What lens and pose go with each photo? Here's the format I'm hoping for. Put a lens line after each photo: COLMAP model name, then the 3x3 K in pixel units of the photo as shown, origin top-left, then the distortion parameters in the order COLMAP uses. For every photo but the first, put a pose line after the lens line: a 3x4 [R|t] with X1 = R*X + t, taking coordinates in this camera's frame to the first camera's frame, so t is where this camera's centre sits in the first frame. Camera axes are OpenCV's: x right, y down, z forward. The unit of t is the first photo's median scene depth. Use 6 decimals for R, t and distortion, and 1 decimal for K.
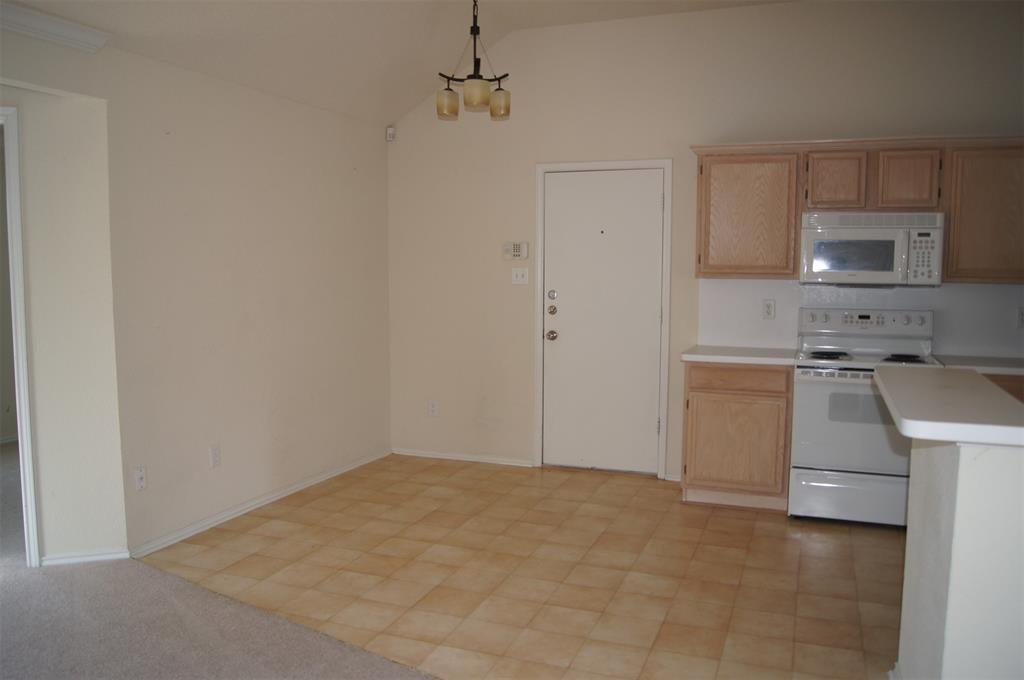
lens RADIAL K [[827.9, 0, 512.0], [0, 827.9, 340.0], [0, 0, 1]] dist [-0.055281, -0.000915]
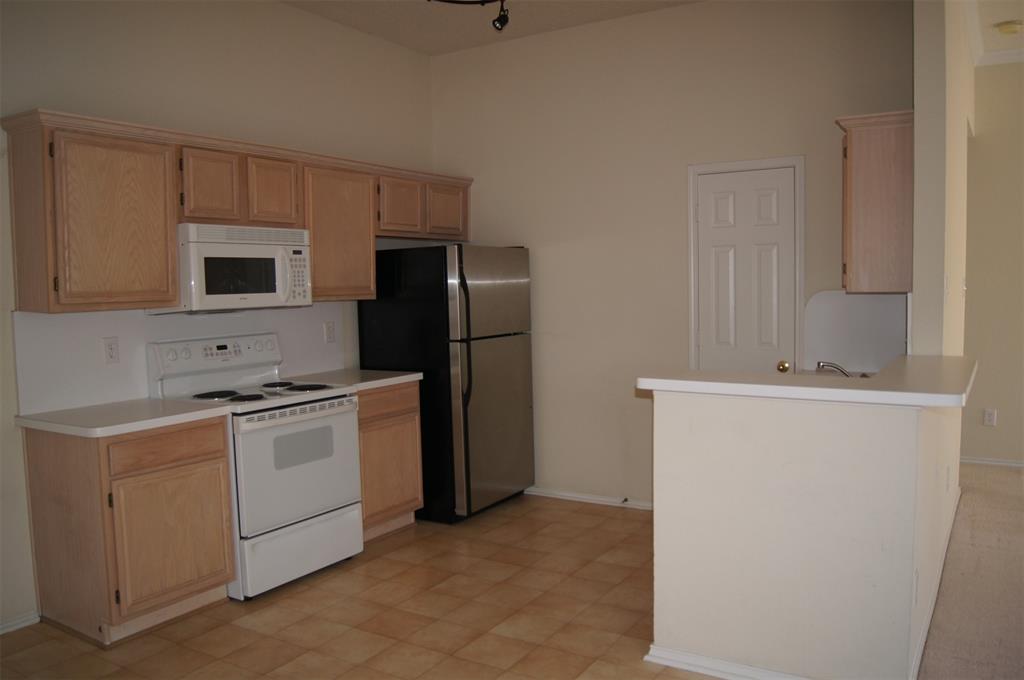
lens RADIAL K [[827.9, 0, 512.0], [0, 827.9, 340.0], [0, 0, 1]] dist [-0.055281, -0.000915]
pose [[0.212823, -0.081137, 0.973716, -0.360816], [0.106380, 0.992546, 0.059455, -0.057413], [-0.971283, 0.090930, 0.219868, 0.544074]]
